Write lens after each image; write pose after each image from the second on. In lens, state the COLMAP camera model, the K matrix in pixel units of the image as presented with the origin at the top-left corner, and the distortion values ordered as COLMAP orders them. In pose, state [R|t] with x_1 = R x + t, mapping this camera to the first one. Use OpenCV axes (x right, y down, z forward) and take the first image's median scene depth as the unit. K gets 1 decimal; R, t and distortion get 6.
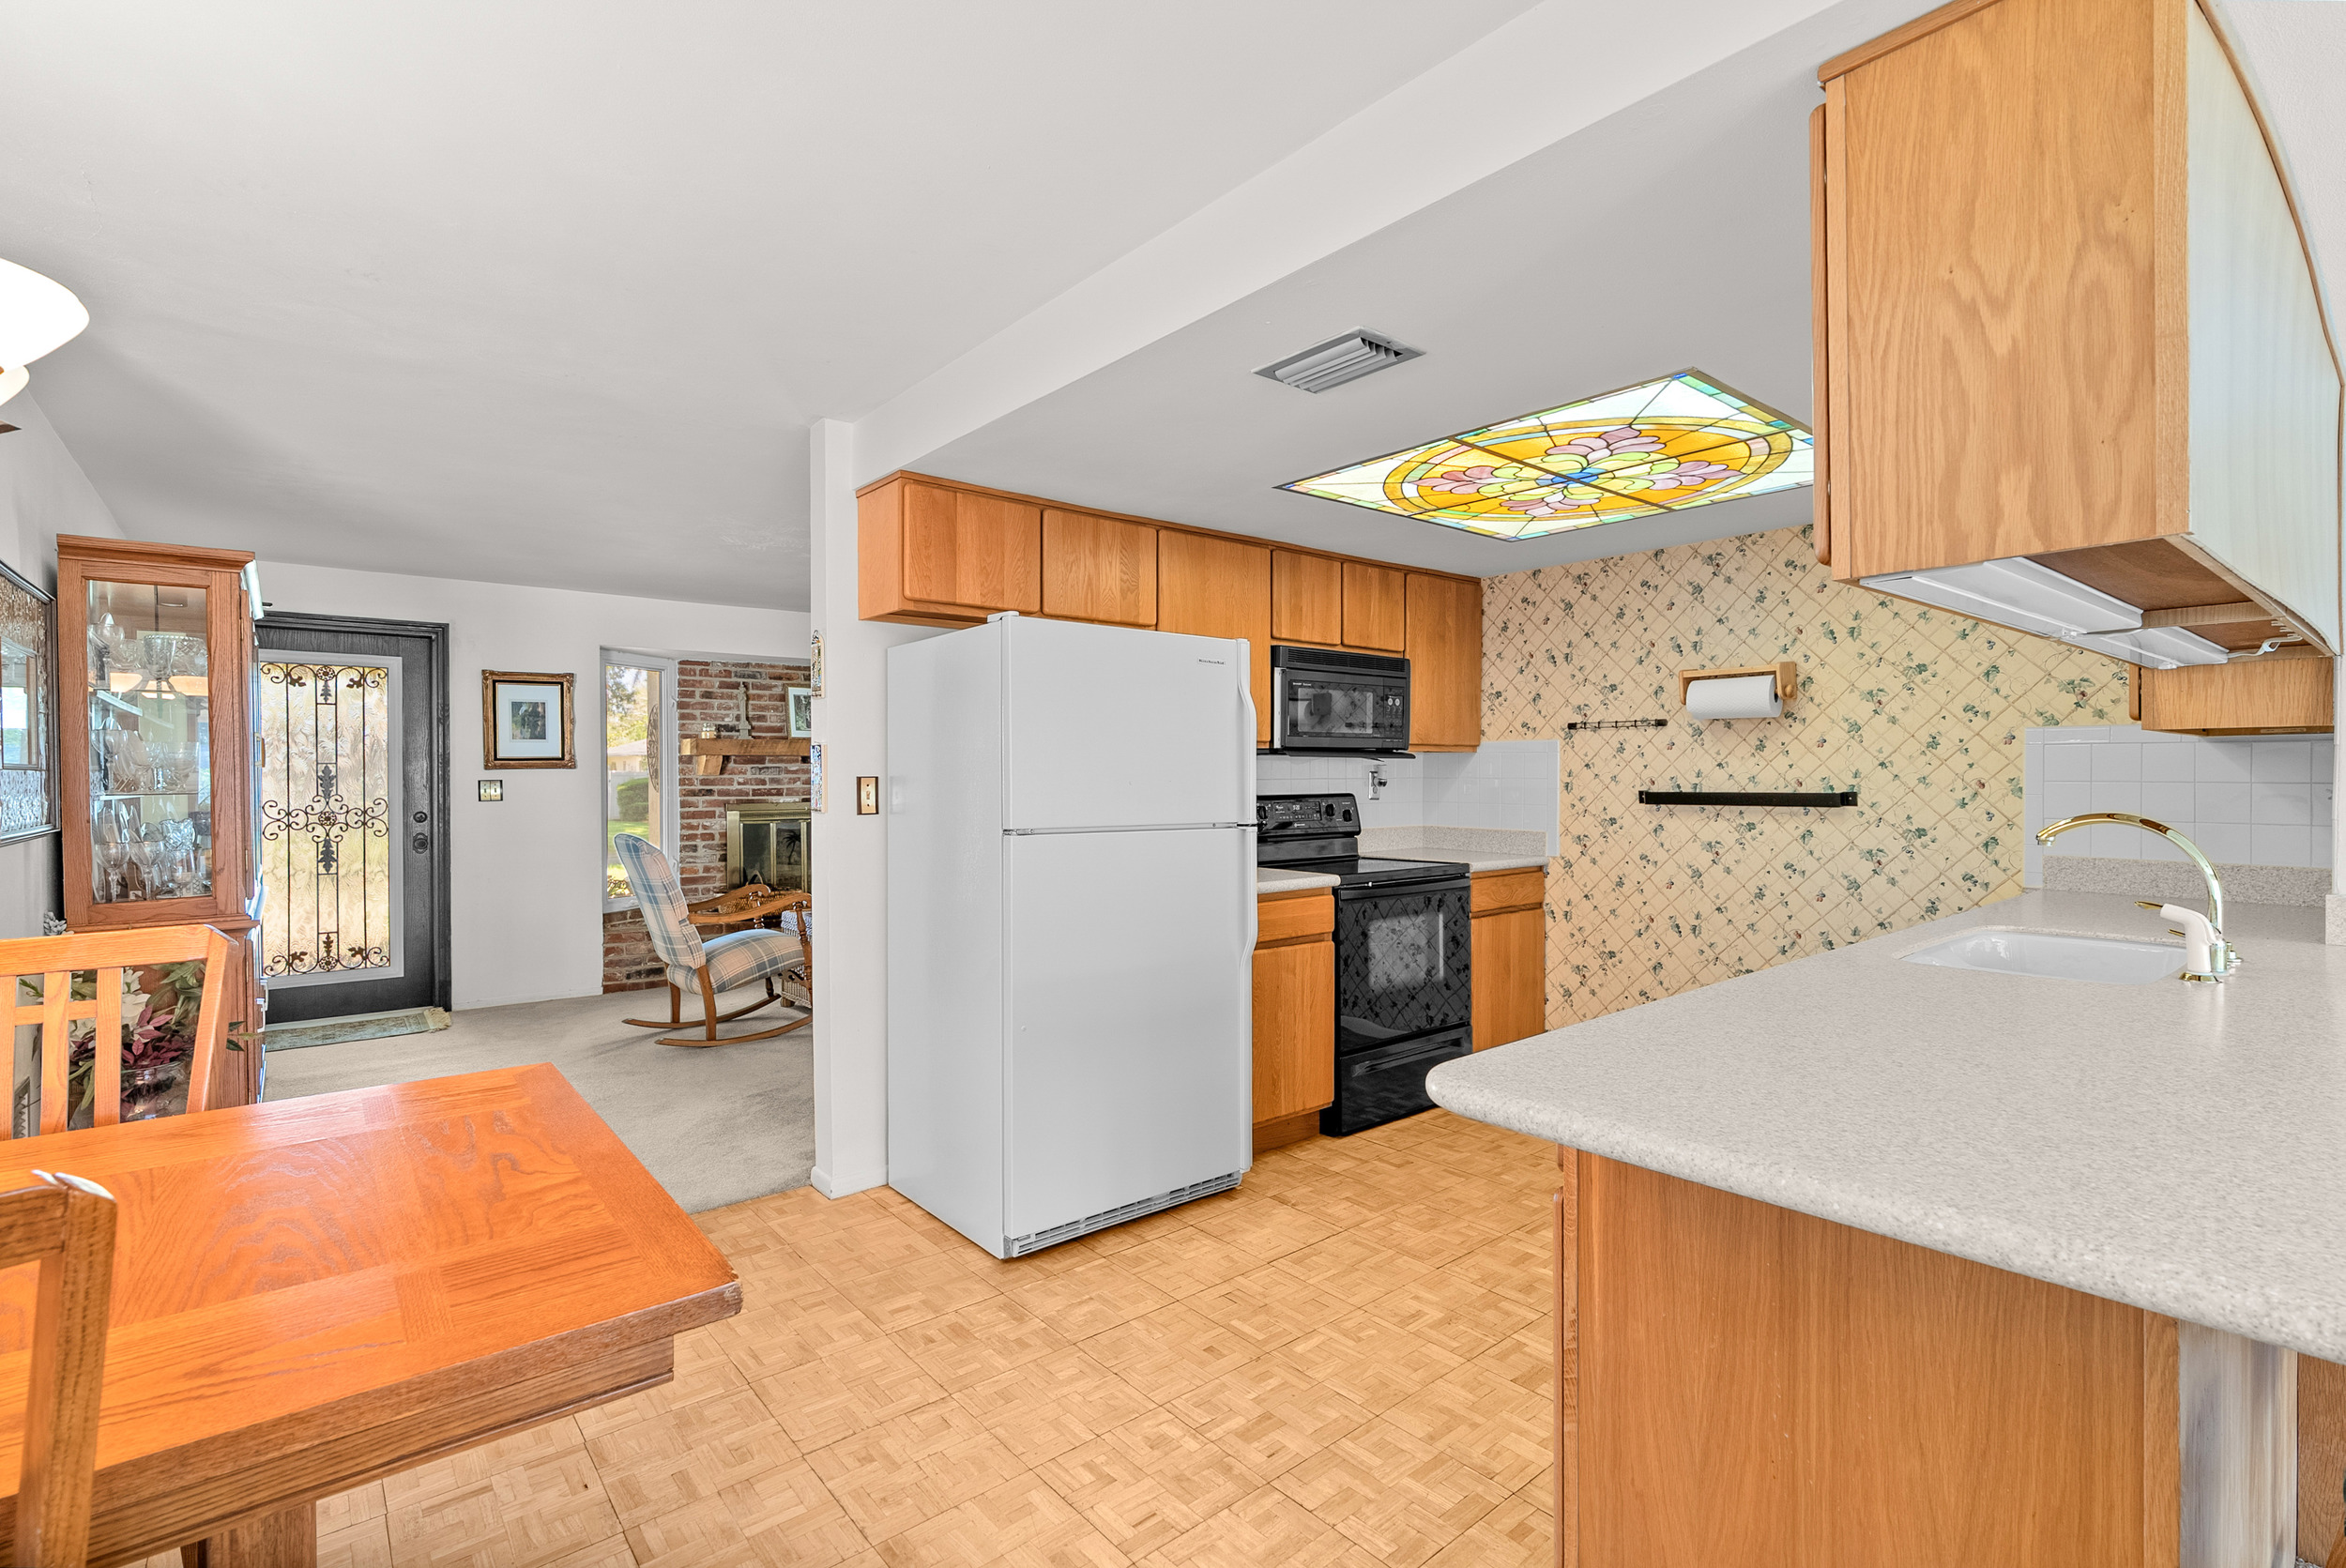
lens RADIAL K [[1068.7, 0, 1176.6], [0, 1068.7, 787.6], [0, 0, 1]] dist [-0.007897, 0.003404]
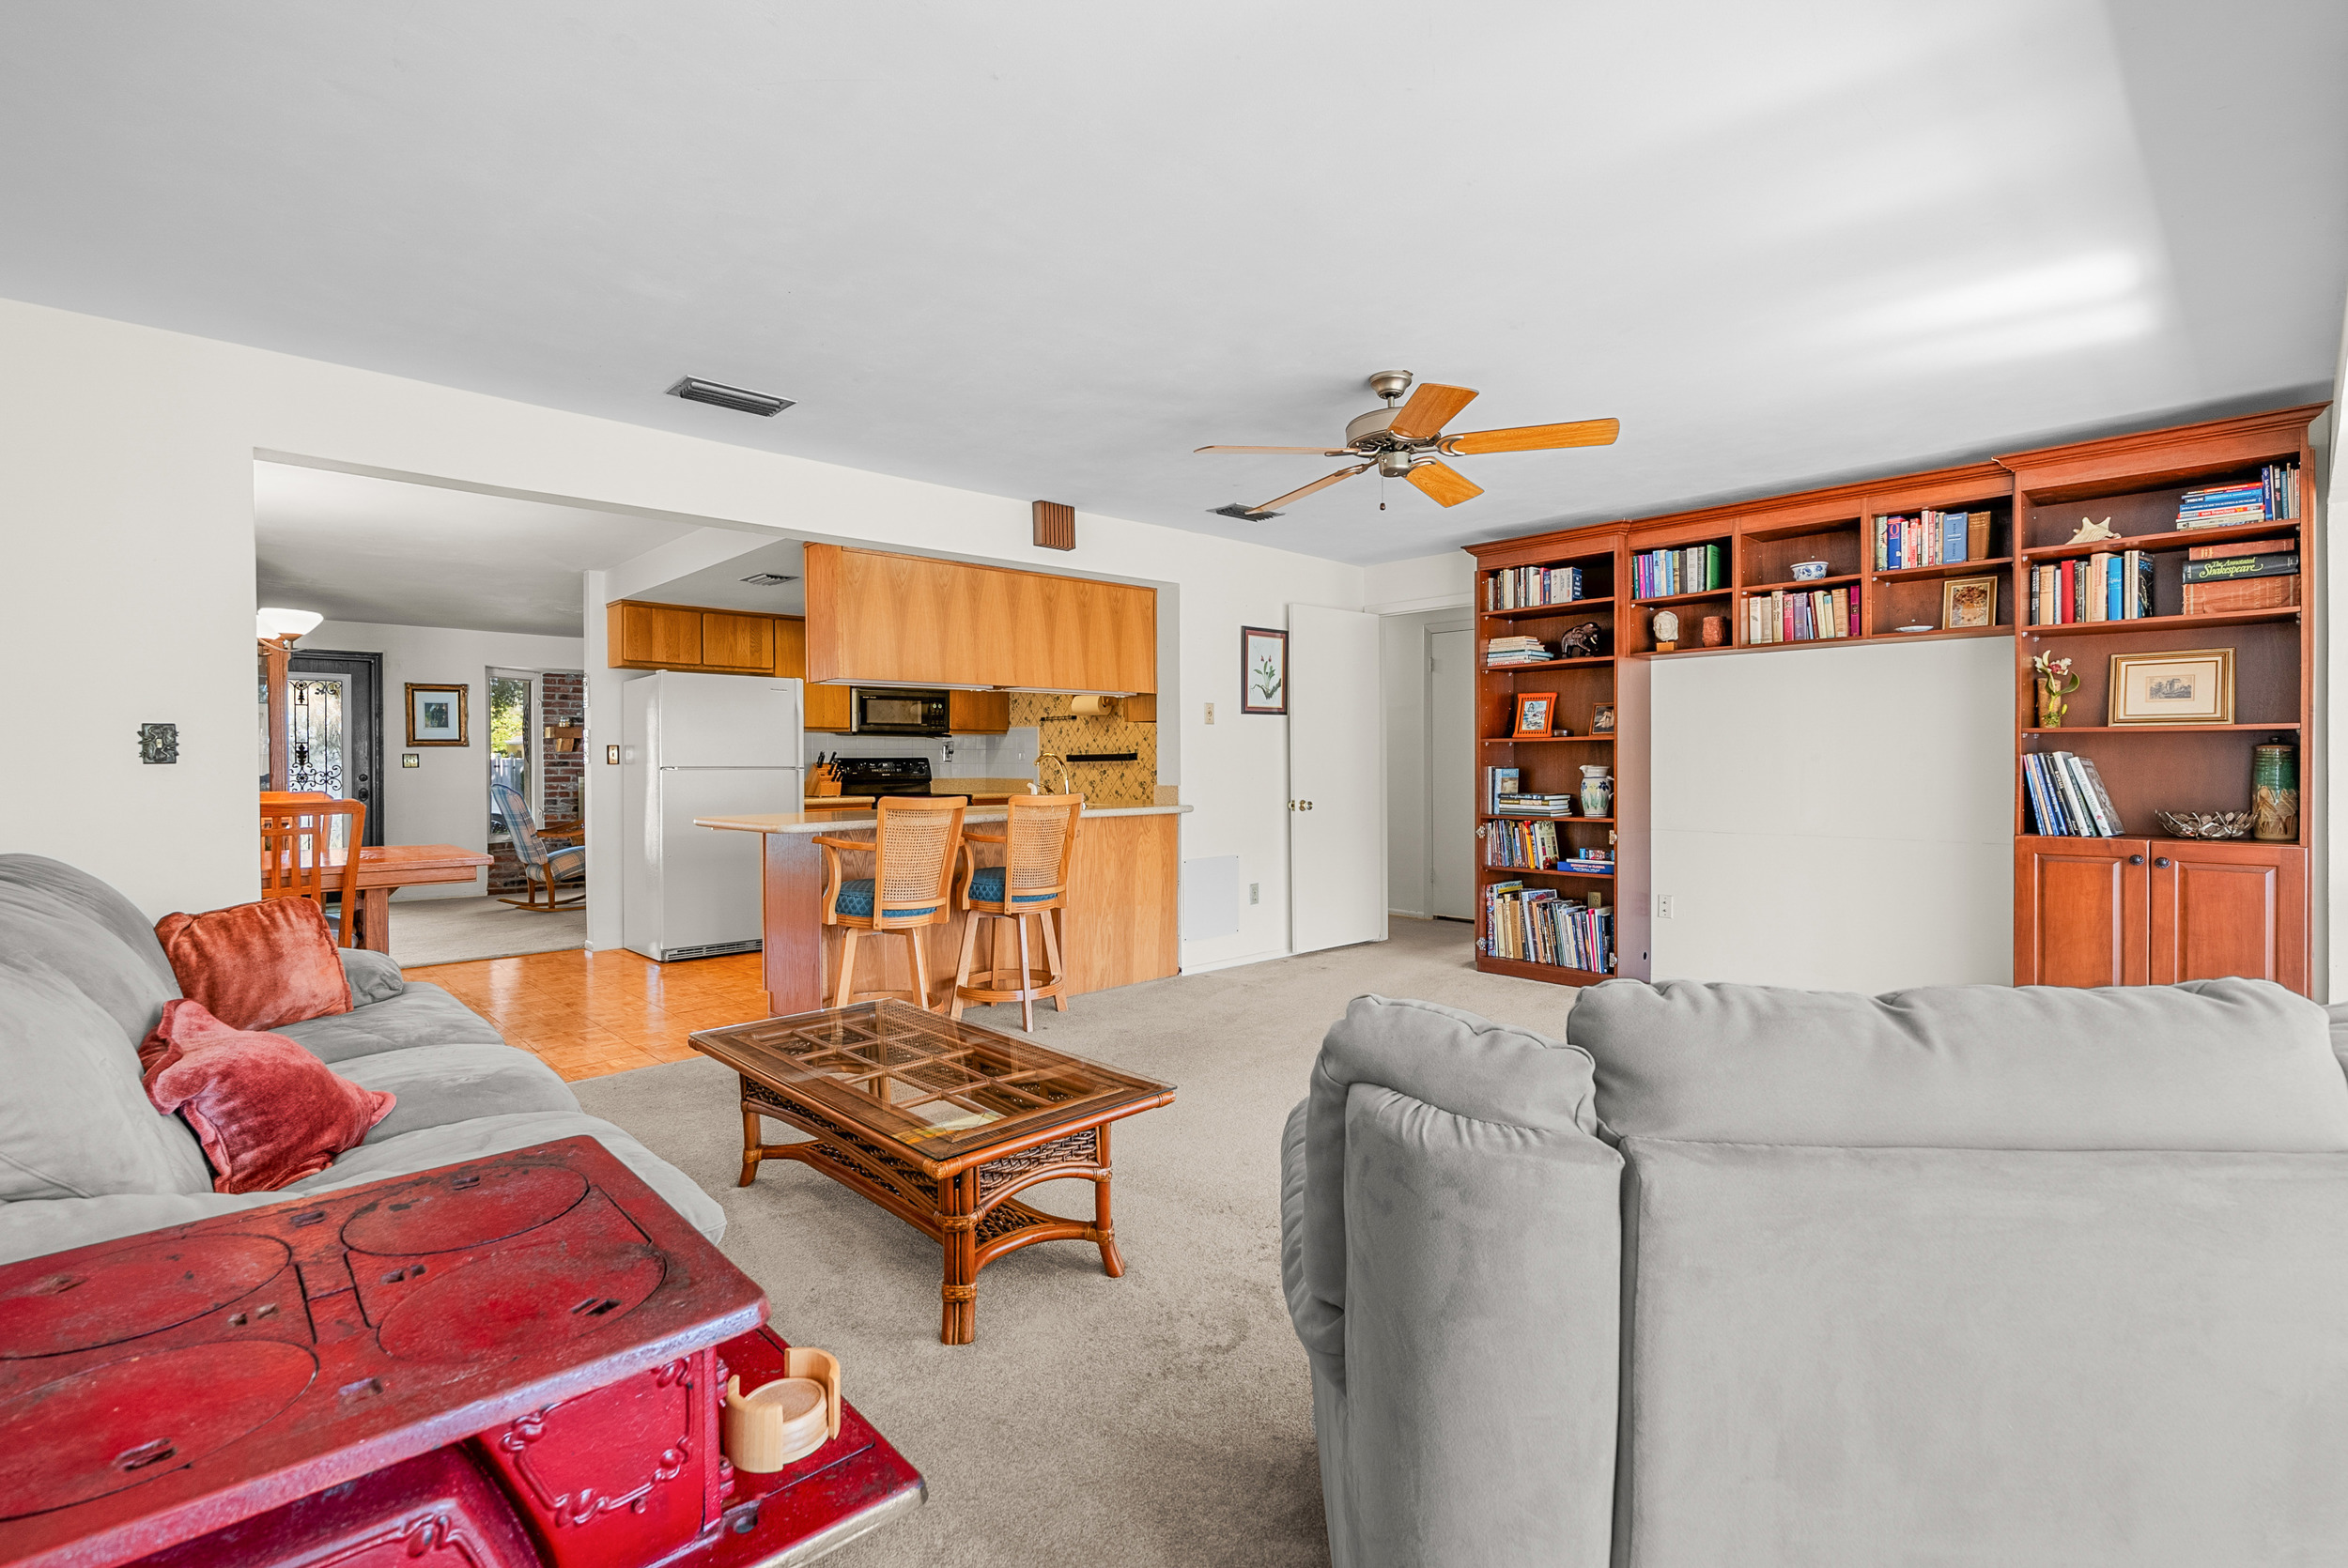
lens RADIAL K [[1069.5, 0, 1179.9], [0, 1069.5, 771.7], [0, 0, 1]] dist [-0.007897, 0.003404]
pose [[0.997860, -0.003625, 0.065288, 0.461812], [0.003882, 0.999985, -0.003815, 0.036713], [-0.065273, 0.004060, 0.997859, -0.772052]]
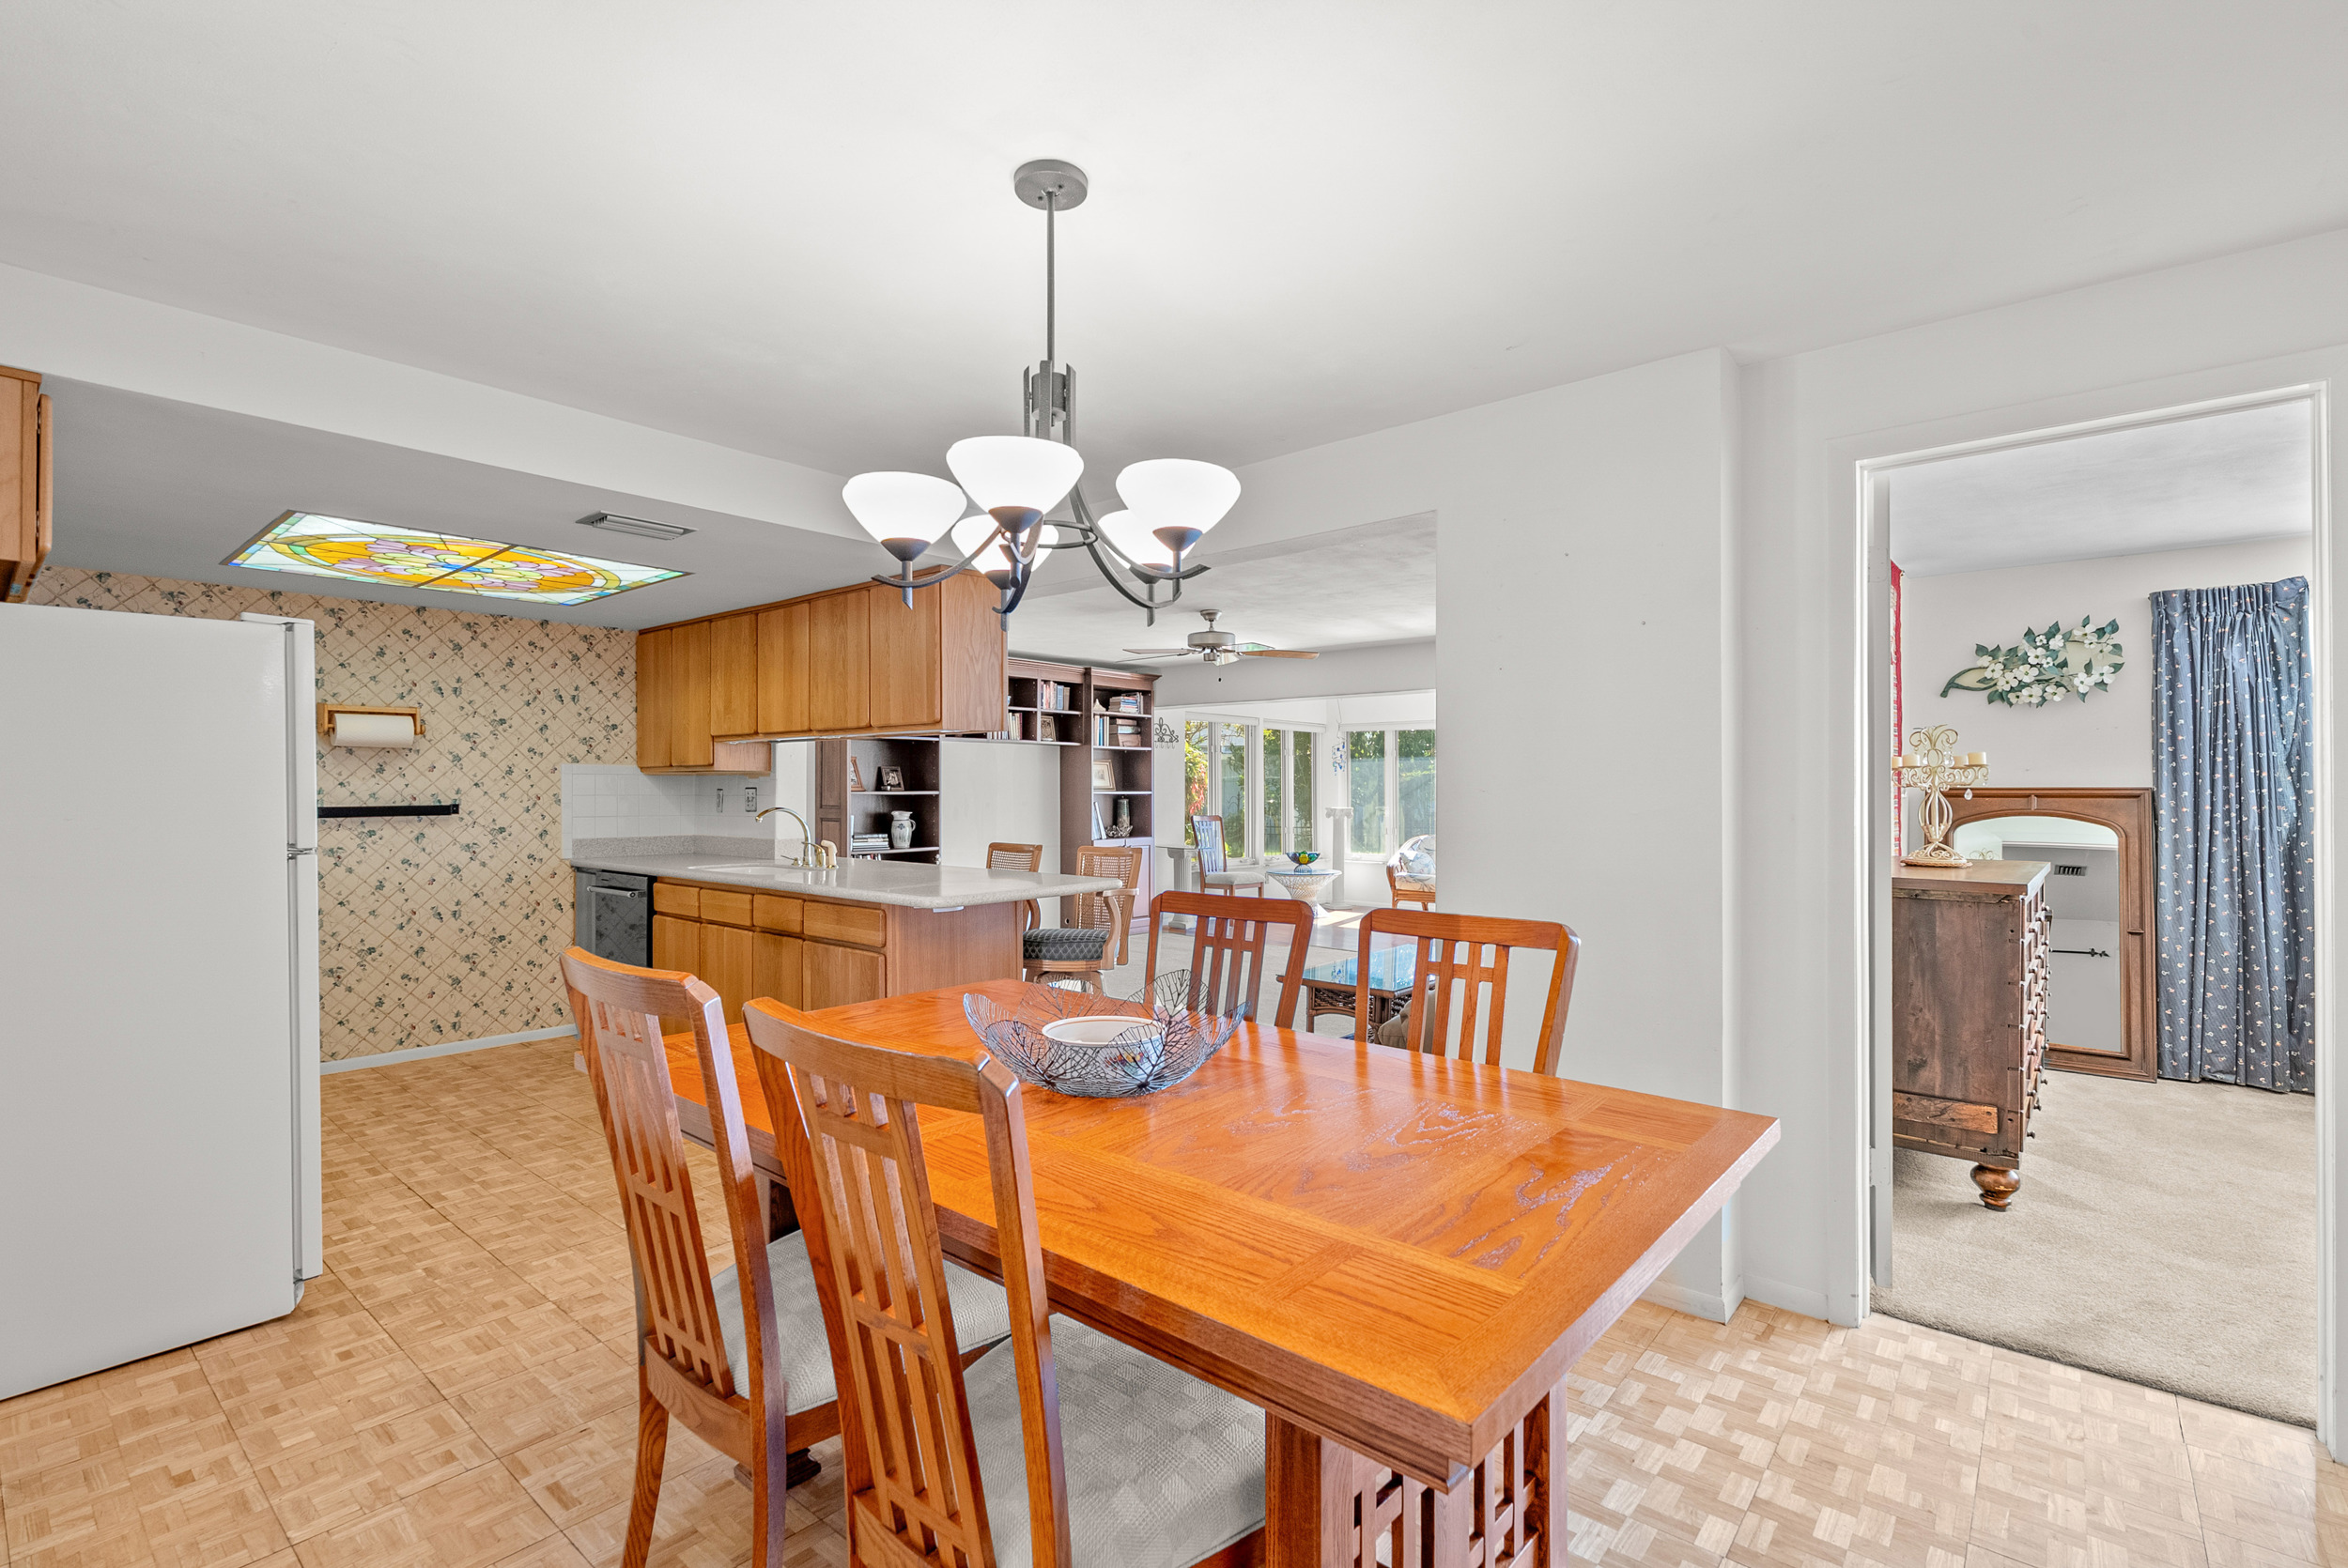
lens RADIAL K [[1069.5, 0, 1172.7], [0, 1069.5, 786.0], [0, 0, 1]] dist [-0.007897, 0.003404]
pose [[-0.163700, 0.005866, 0.986493, -0.719450], [0.013936, 0.999896, -0.003633, -0.001243], [-0.986412, 0.013153, -0.163764, 0.231417]]
